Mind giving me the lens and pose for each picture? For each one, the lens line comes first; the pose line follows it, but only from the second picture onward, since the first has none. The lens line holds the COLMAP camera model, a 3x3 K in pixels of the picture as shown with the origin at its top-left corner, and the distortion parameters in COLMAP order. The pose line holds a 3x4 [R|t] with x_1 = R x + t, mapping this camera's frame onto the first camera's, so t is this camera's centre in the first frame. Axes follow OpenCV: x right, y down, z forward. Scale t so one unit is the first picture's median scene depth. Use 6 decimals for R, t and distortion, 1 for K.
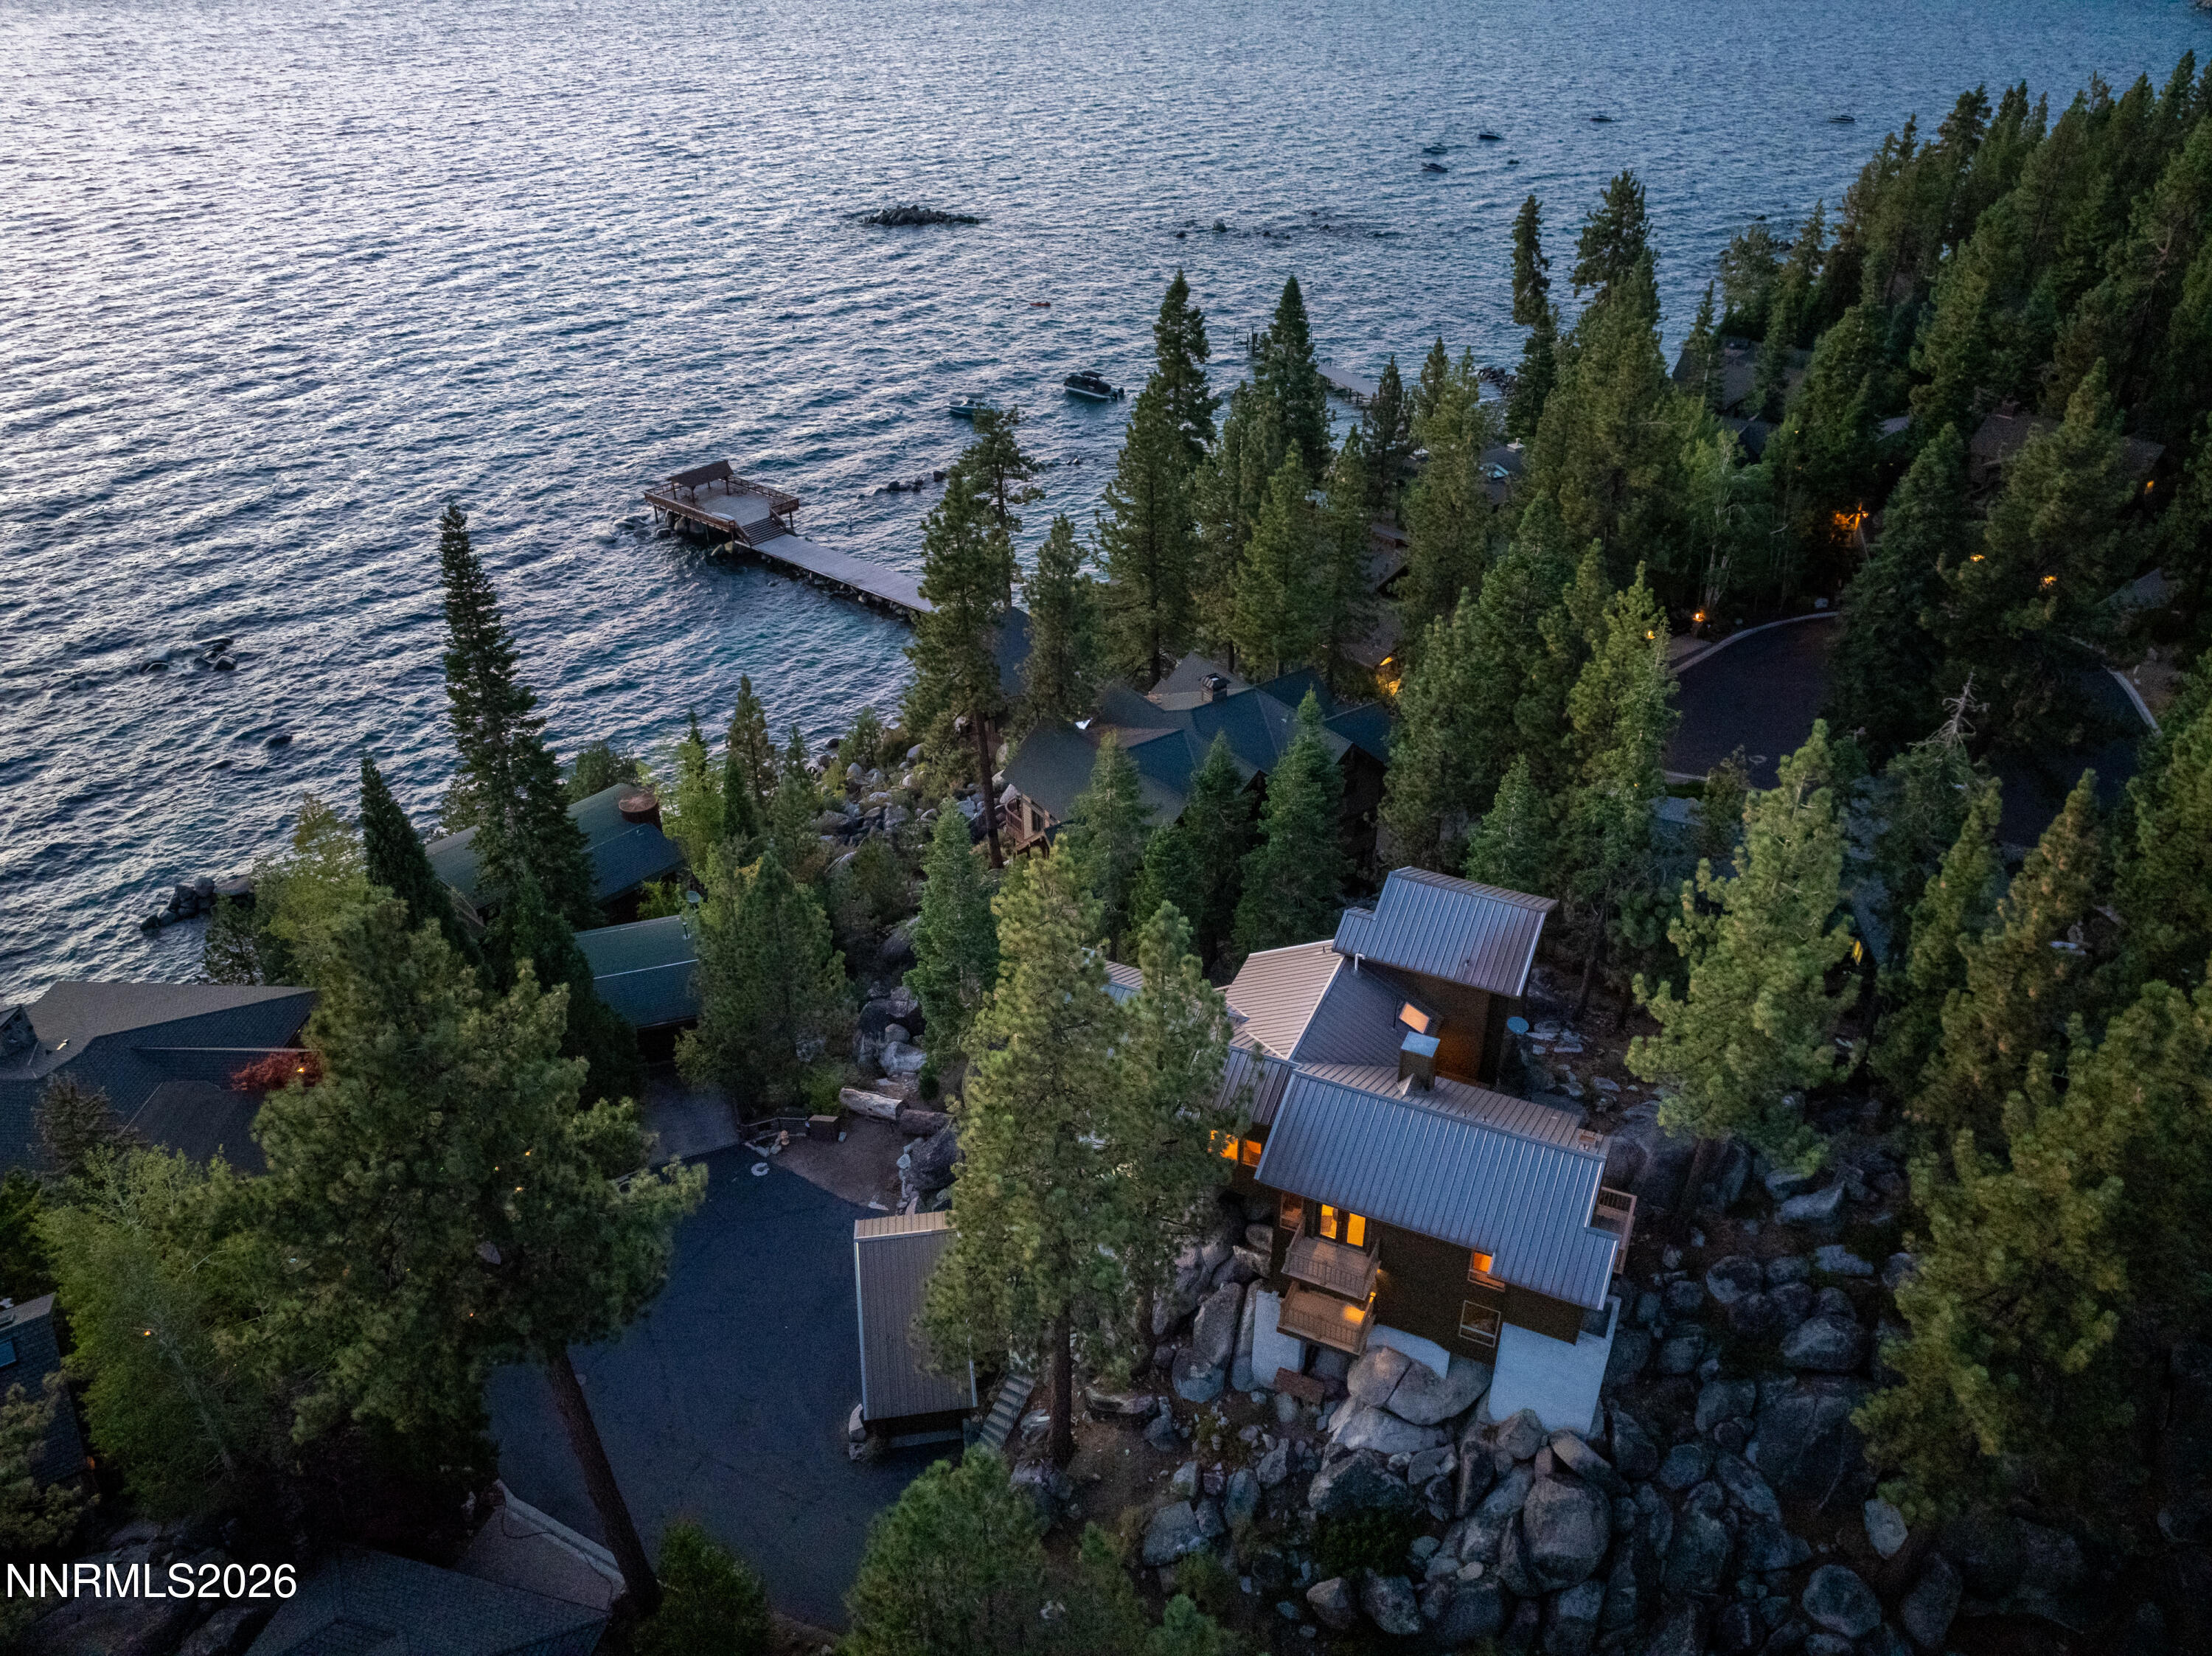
lens RADIAL K [[1558.5, 0, 1101.9], [0, 1558.5, 826.4], [0, 0, 1]] dist [-0.041350, 0.007148]
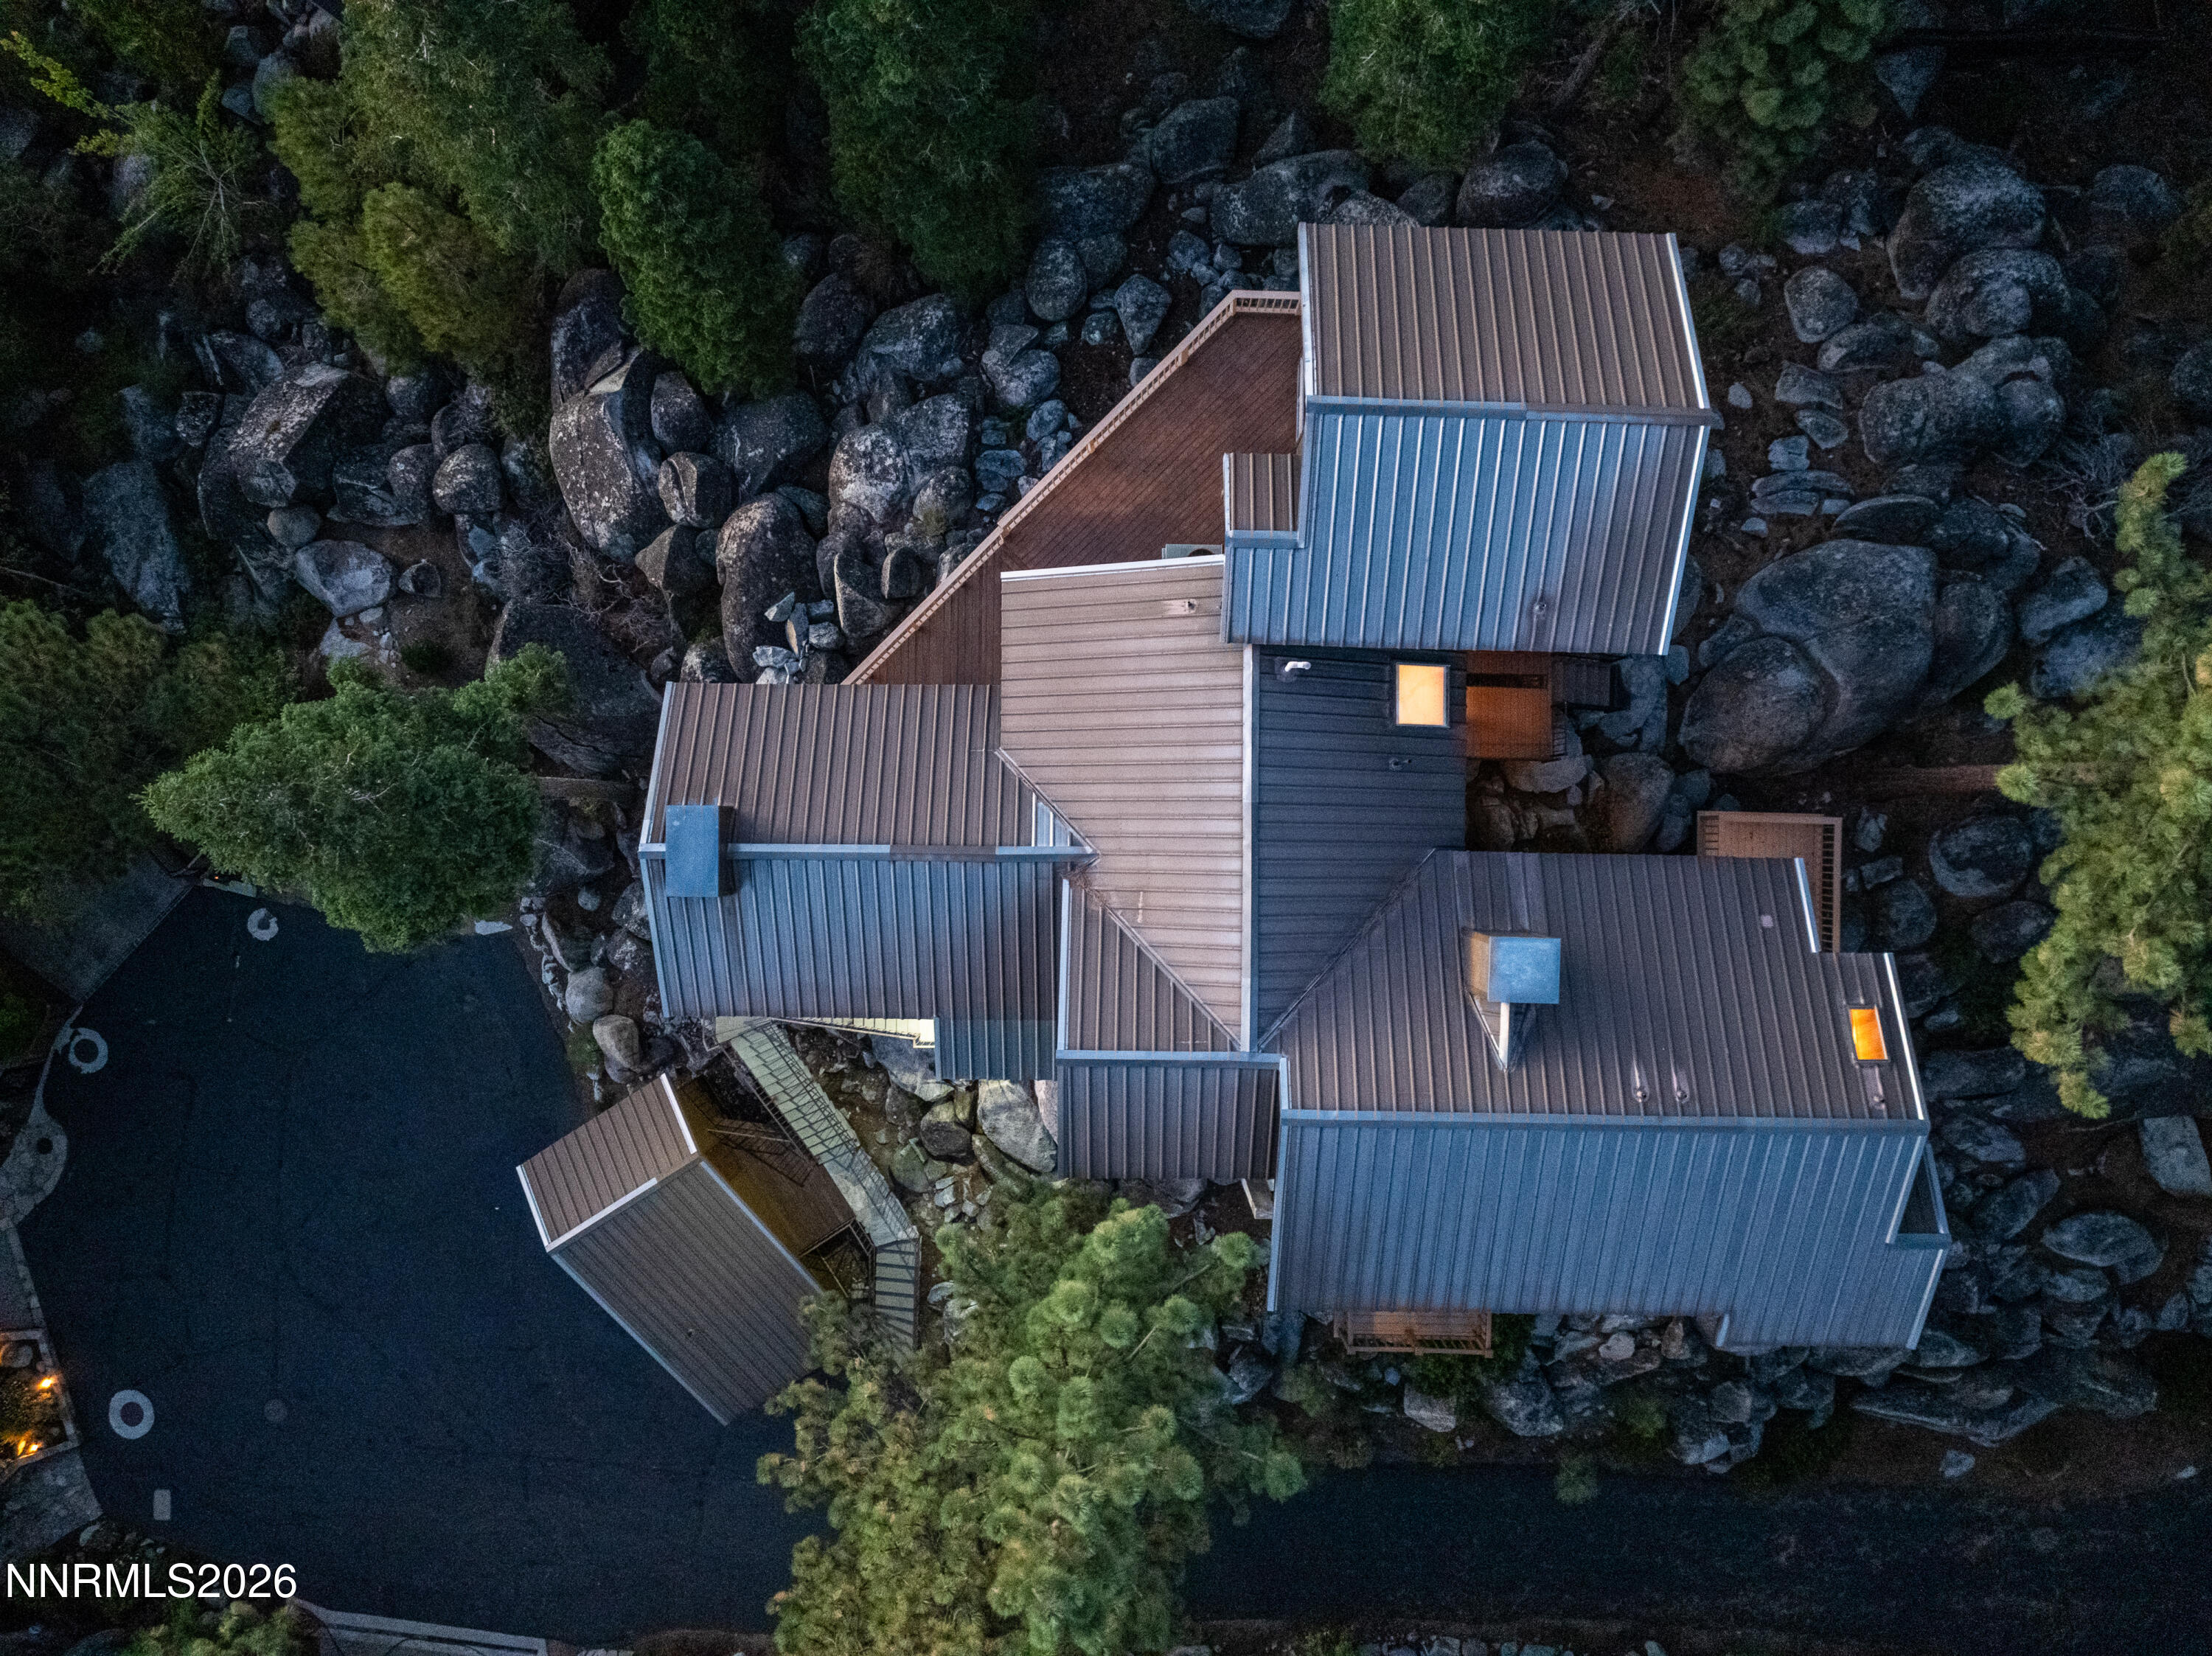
lens RADIAL K [[1558.5, 0, 1104.7], [0, 1558.5, 830.9], [0, 0, 1]] dist [-0.041350, 0.007148]
pose [[0.912480, -0.409114, 0.002422, 0.106201], [0.215351, 0.485332, 0.847394, -0.287481], [-0.347856, -0.772709, 0.530958, 0.815547]]
